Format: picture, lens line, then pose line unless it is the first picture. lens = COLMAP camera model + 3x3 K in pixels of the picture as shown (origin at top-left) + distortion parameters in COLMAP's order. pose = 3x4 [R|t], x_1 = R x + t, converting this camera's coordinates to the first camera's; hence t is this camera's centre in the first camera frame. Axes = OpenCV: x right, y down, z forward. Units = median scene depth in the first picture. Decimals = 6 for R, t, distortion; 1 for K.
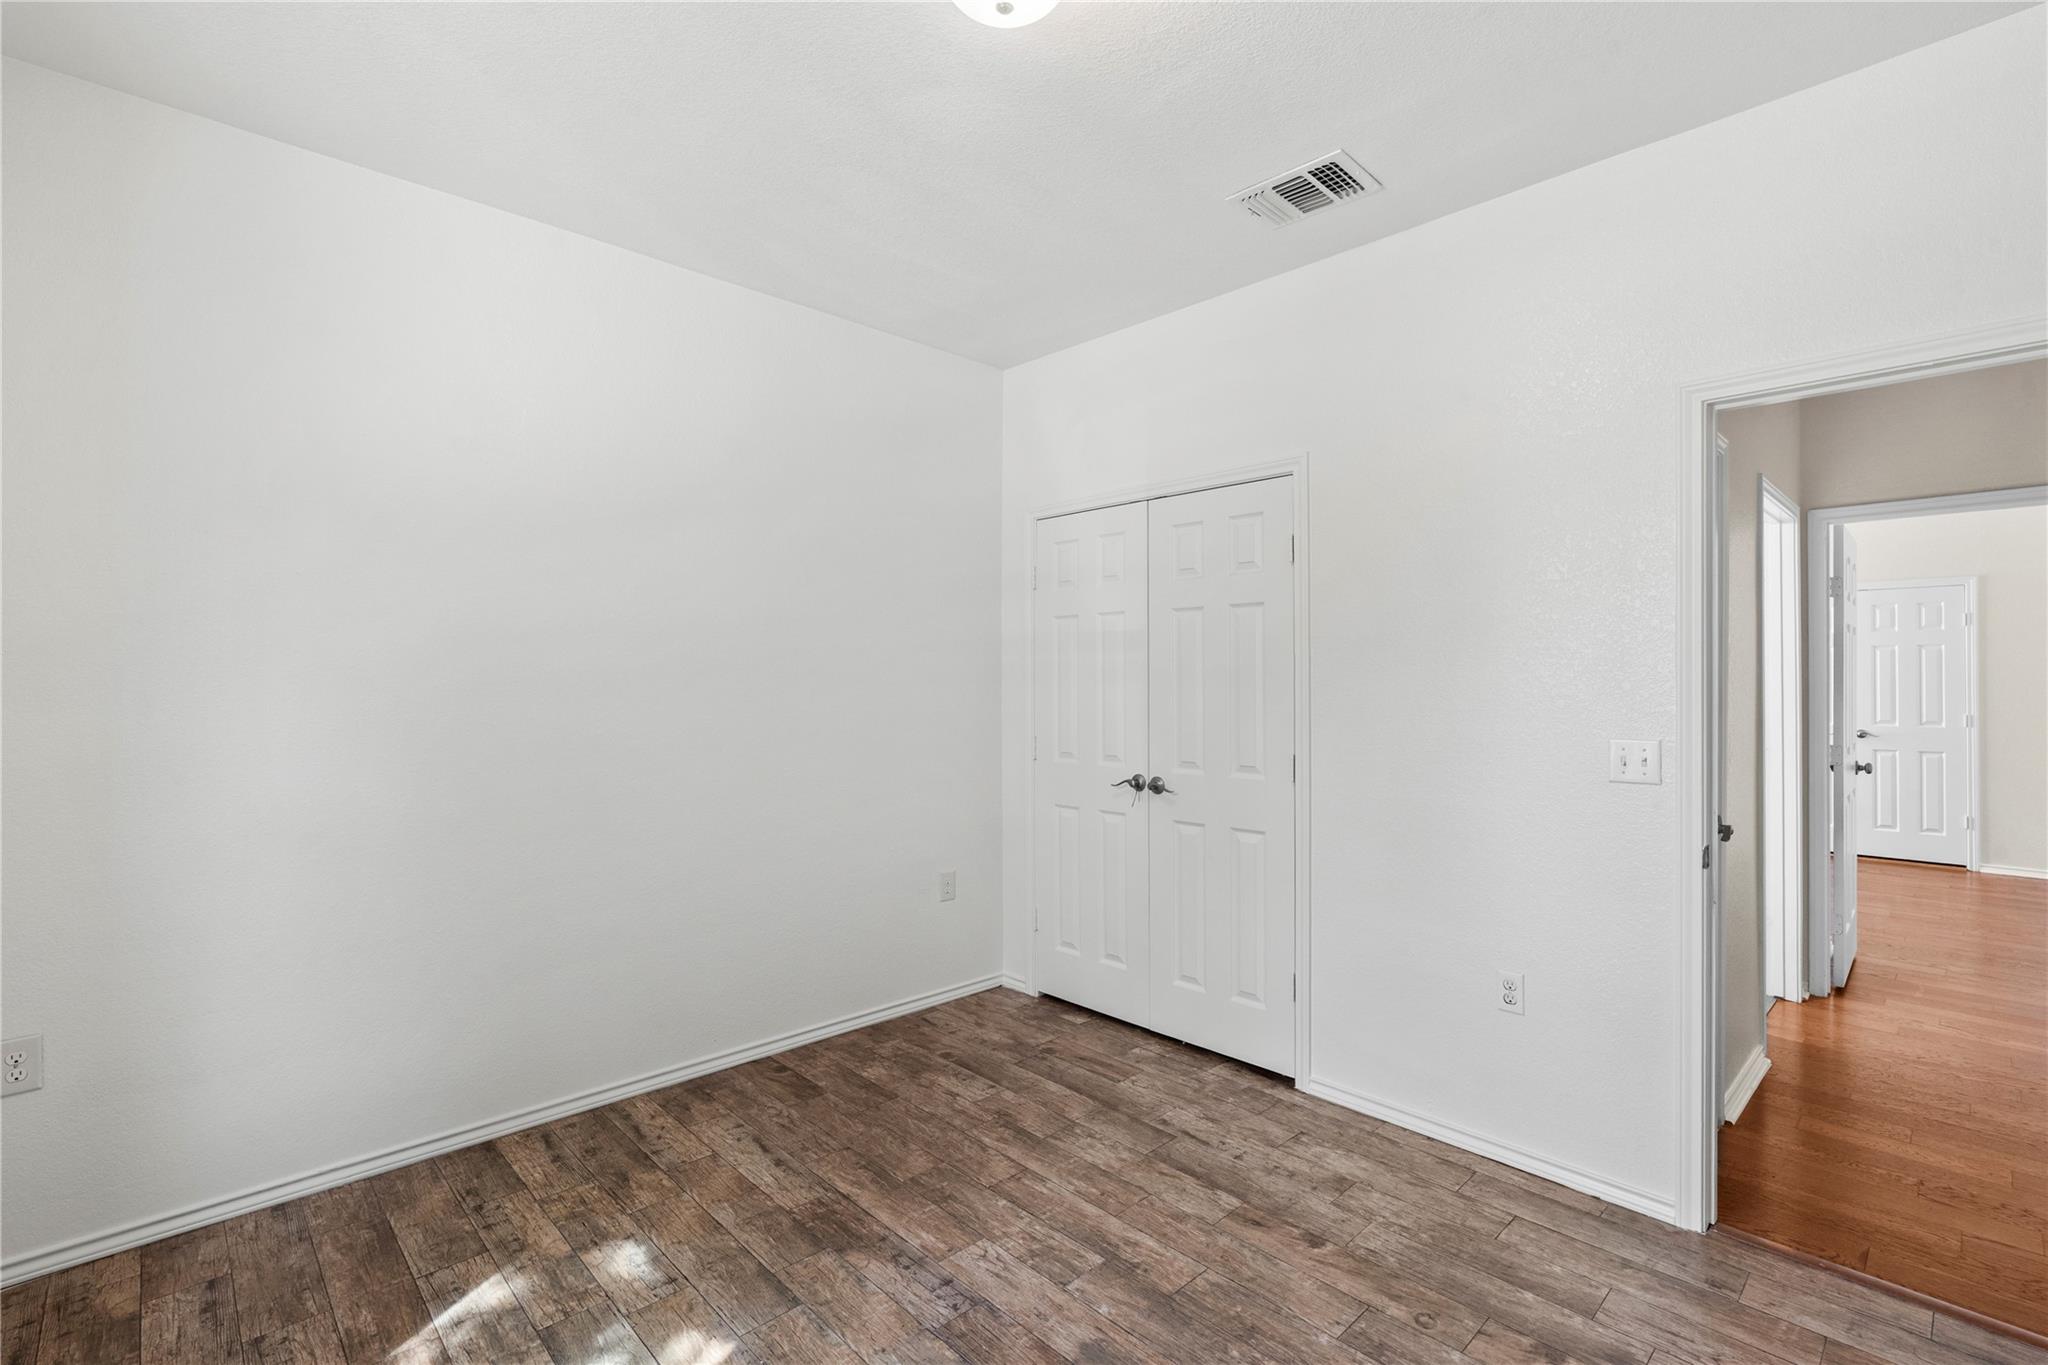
lens RADIAL K [[942.7, 0, 1023.7], [0, 942.7, 674.4], [0, 0, 1]] dist [-0.002078, 0.000855]
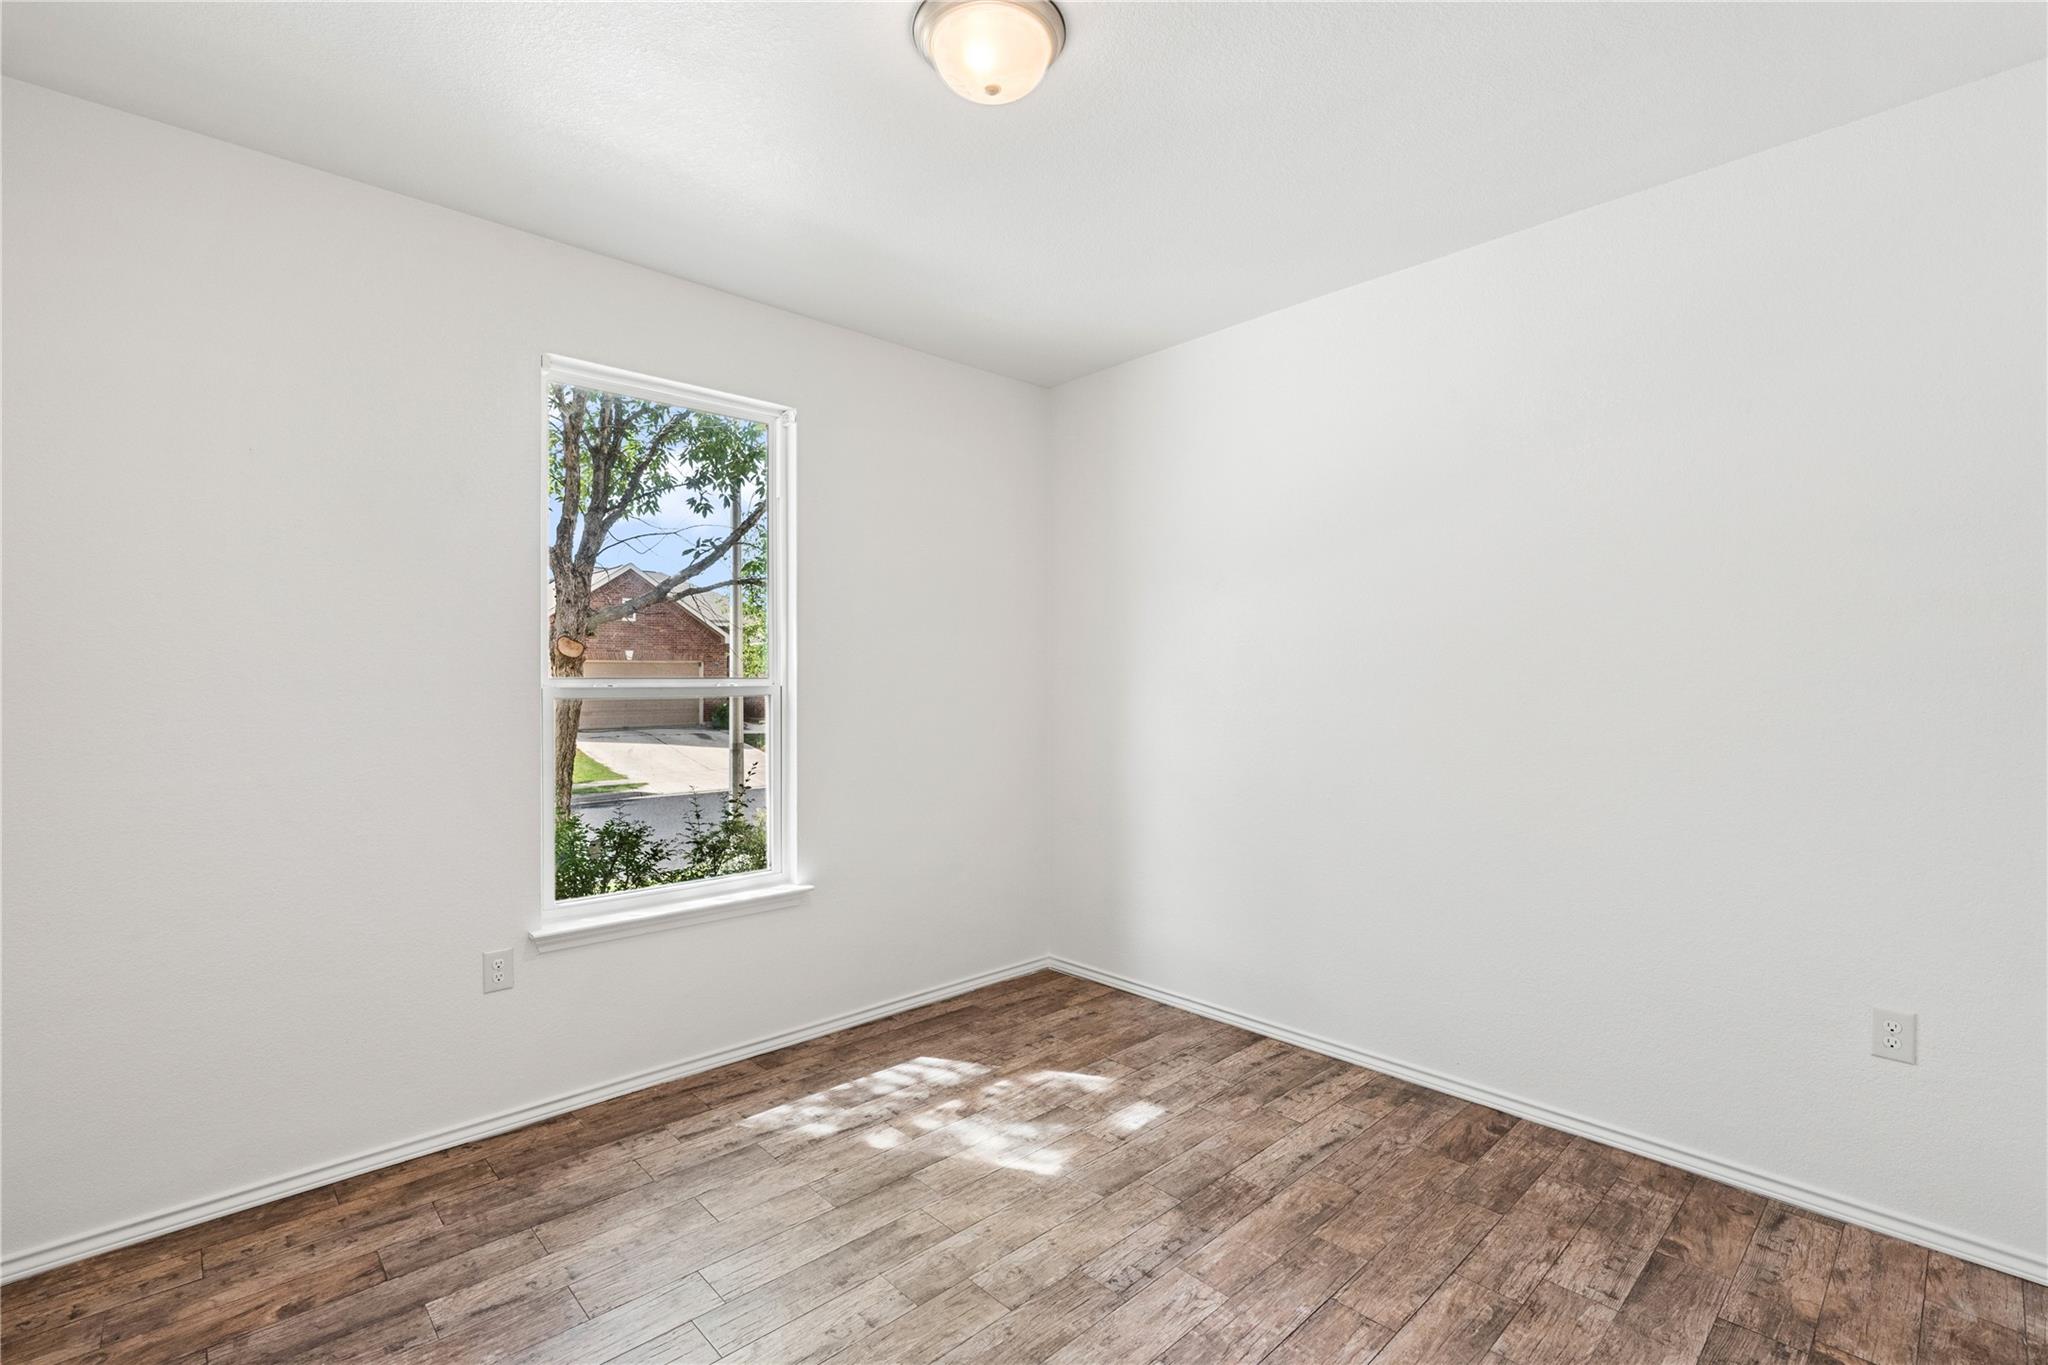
lens RADIAL K [[942.7, 0, 1023.7], [0, 942.7, 674.4], [0, 0, 1]] dist [-0.002078, 0.000855]
pose [[-0.031264, -0.010292, -0.999458, 0.750677], [0.009707, 0.999897, -0.010600, 0.009479], [0.999464, -0.010034, -0.031161, 0.723599]]
